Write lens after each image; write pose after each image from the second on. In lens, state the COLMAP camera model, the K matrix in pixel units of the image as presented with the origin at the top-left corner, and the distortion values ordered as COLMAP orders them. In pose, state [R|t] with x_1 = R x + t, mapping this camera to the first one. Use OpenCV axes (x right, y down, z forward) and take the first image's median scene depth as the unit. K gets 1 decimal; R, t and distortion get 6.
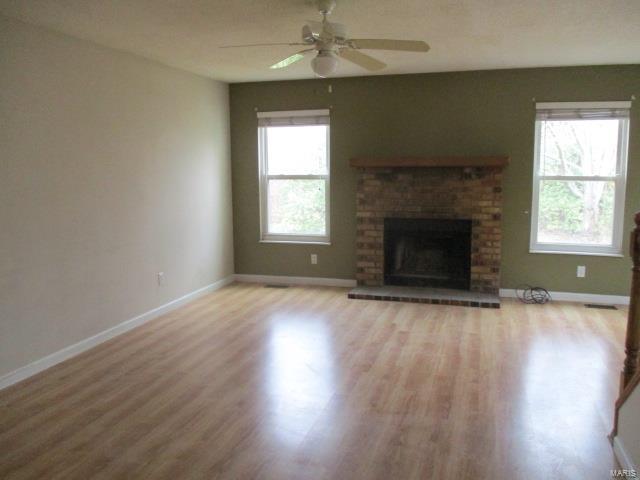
lens RADIAL K [[530.2, 0, 323.6], [0, 530.2, 225.7], [0, 0, 1]] dist [-0.031939, 0.003655]
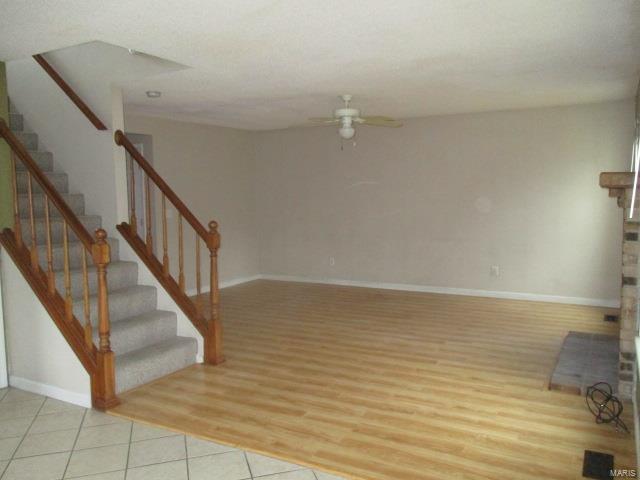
lens RADIAL K [[530.2, 0, 323.6], [0, 530.2, 225.7], [0, 0, 1]] dist [-0.031939, 0.003655]
pose [[-0.222121, 0.069608, -0.972531, 1.182522], [-0.083467, 0.992429, 0.090096, -0.109503], [0.971440, 0.101186, -0.214630, 0.920218]]
